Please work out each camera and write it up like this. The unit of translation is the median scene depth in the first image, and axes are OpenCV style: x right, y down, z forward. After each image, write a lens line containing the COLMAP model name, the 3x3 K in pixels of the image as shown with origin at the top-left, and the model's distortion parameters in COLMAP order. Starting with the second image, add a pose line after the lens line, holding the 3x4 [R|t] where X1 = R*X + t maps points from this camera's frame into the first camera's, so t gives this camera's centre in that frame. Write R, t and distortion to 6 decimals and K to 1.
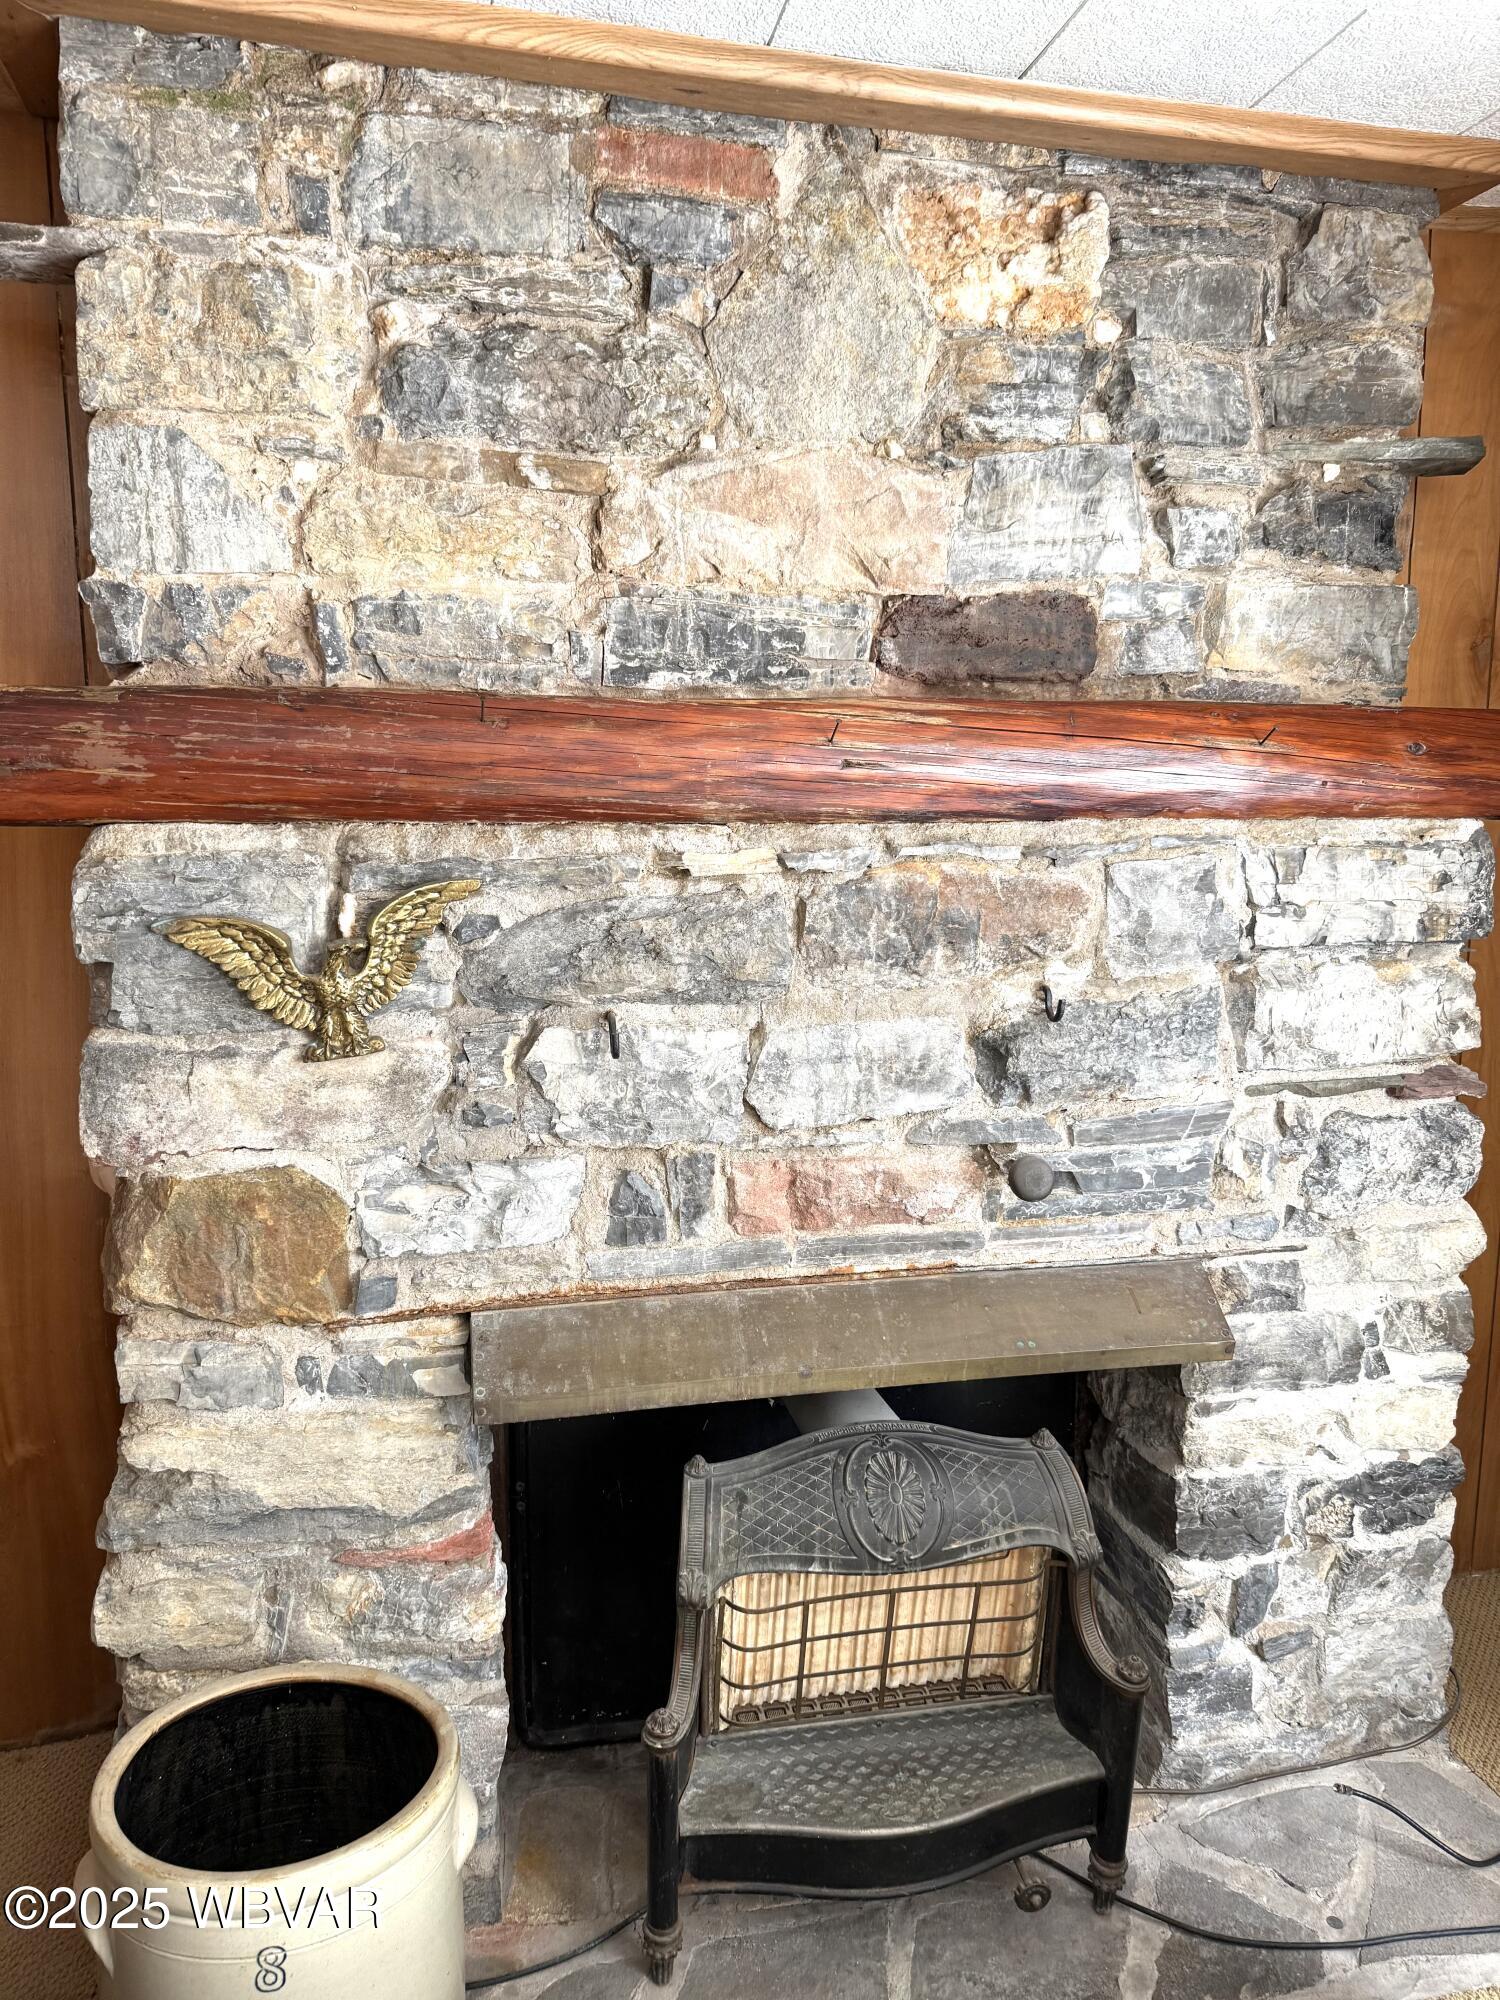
lens RADIAL K [[1409.8, 0, 741.2], [0, 1409.8, 981.4], [0, 0, 1]] dist [0.048484, -0.068330]
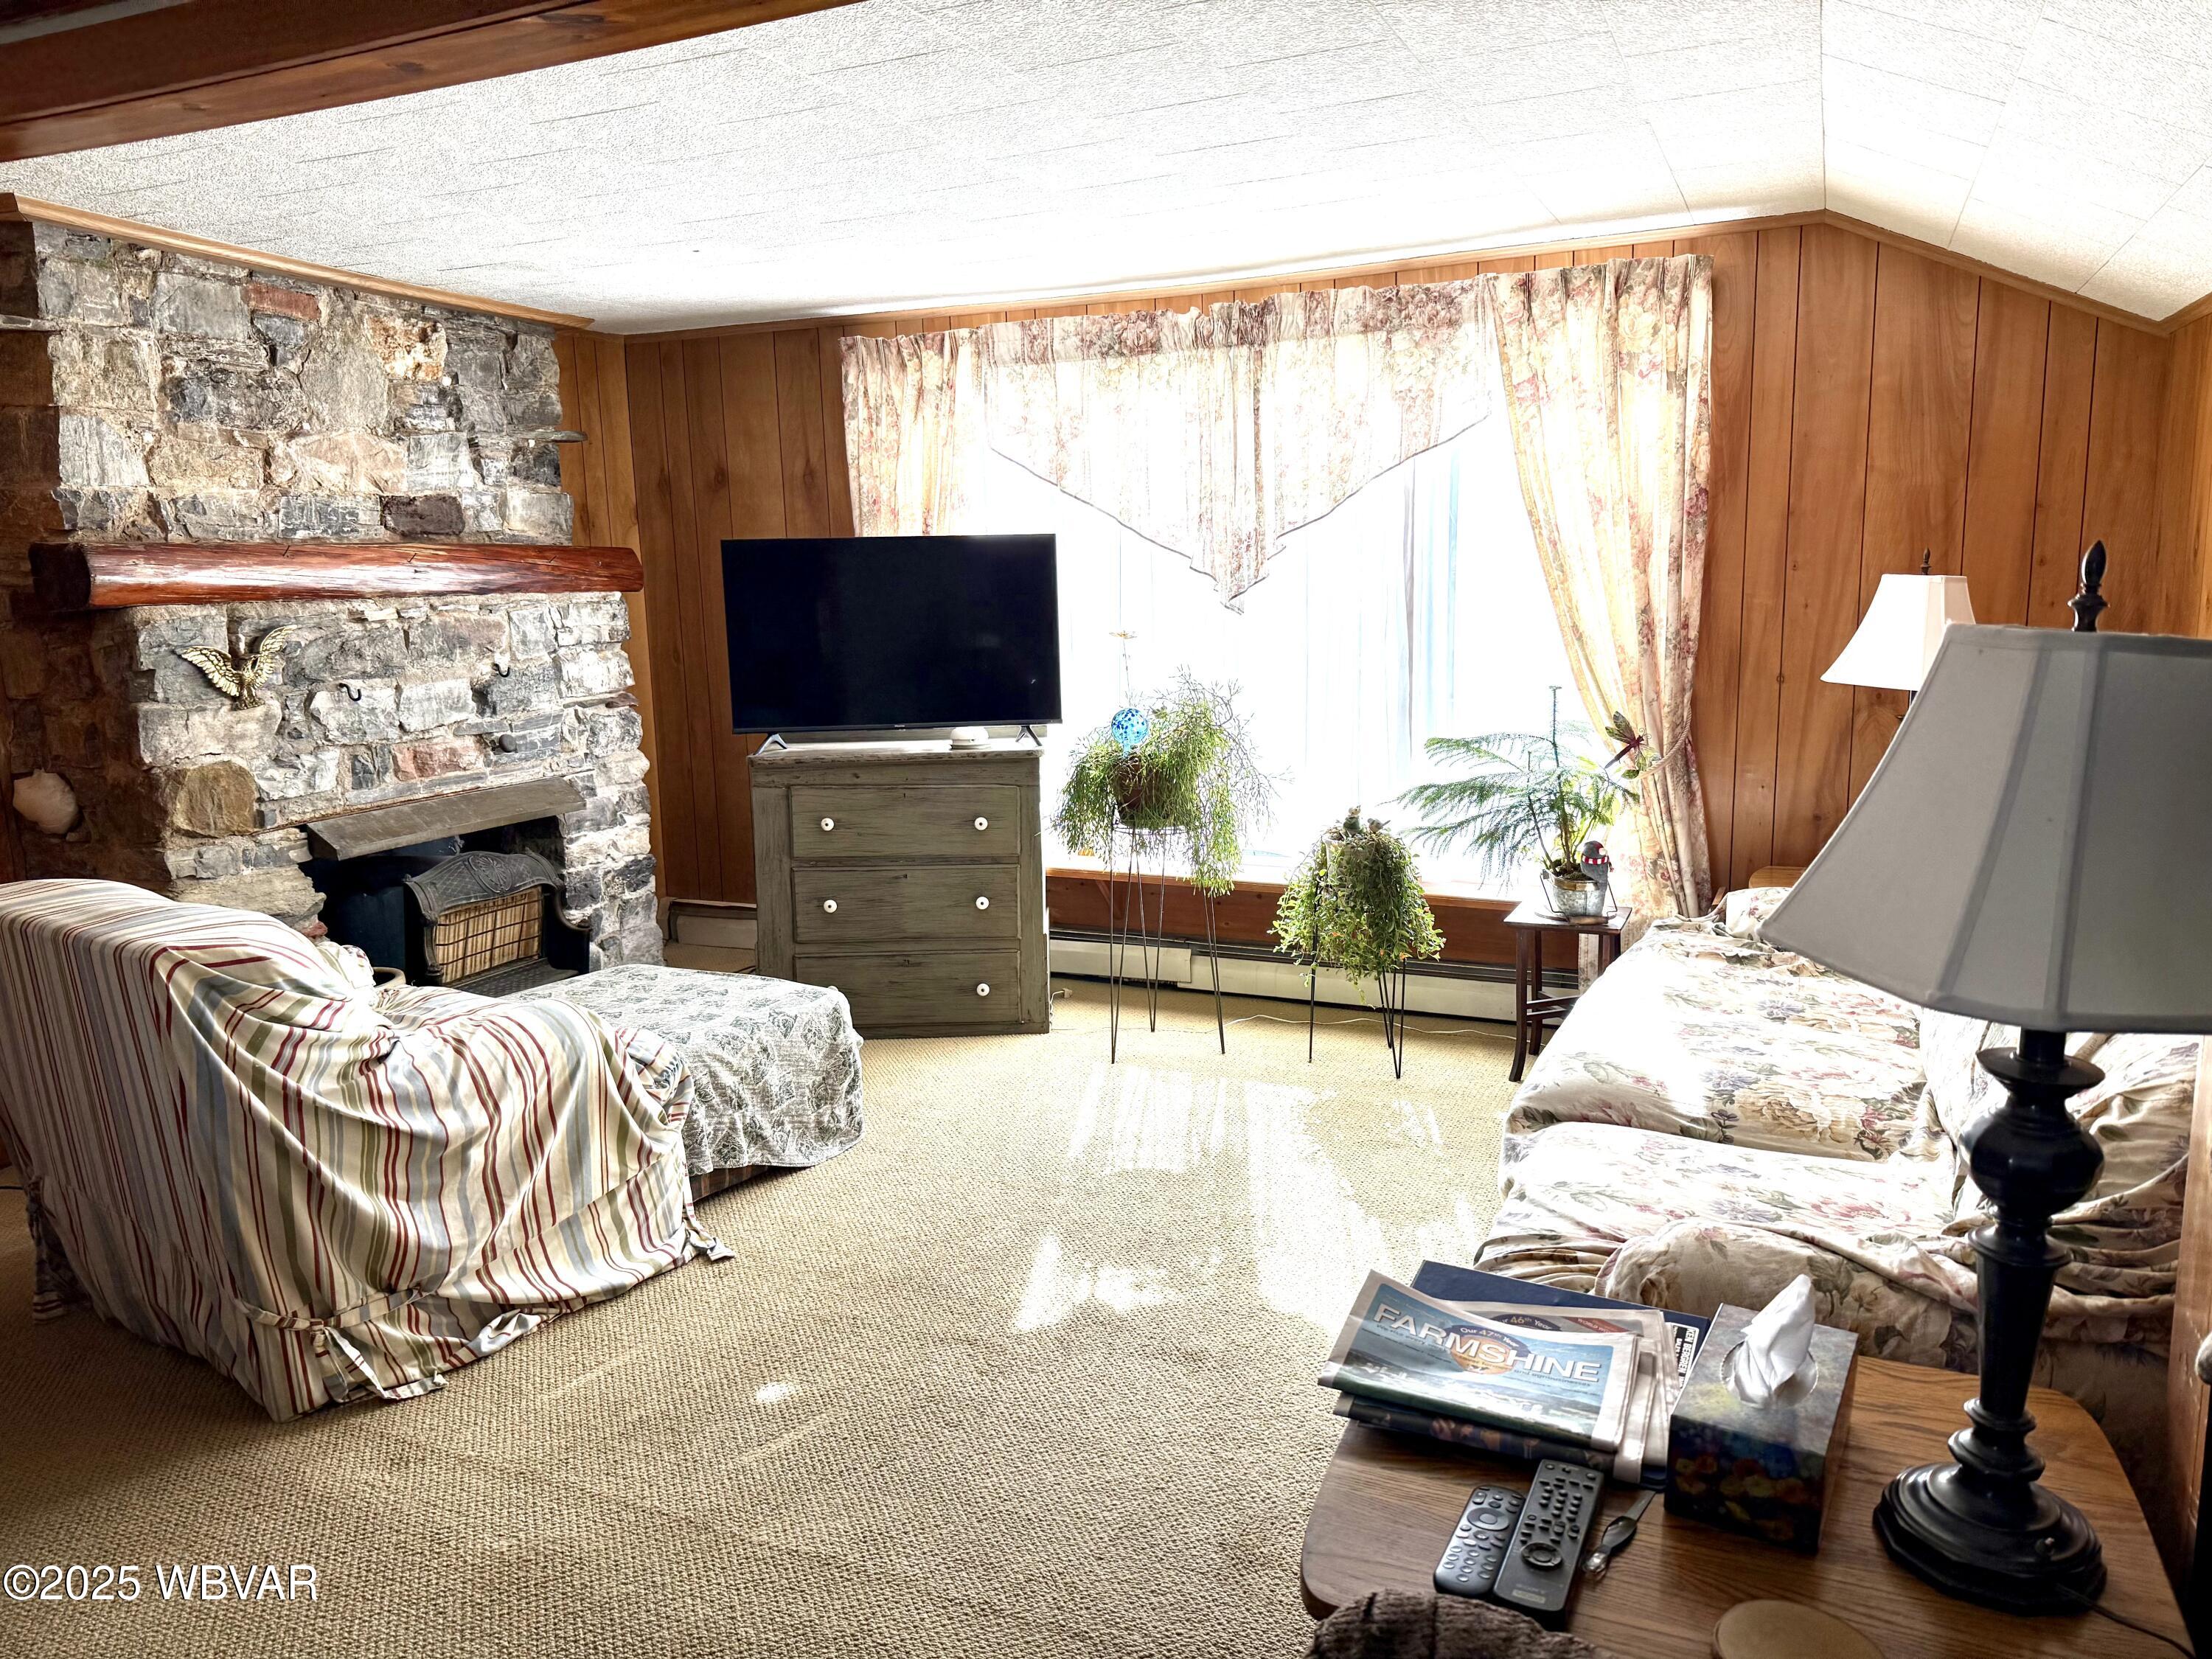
lens RADIAL K [[1559.2, 0, 1093.1], [0, 1559.2, 822.1], [0, 0, 1]] dist [0.048484, -0.068330]
pose [[0.574099, -0.149003, 0.805114, -1.374125], [0.152301, 0.985575, 0.073801, 0.223874], [-0.804497, 0.080251, 0.588511, -1.345283]]
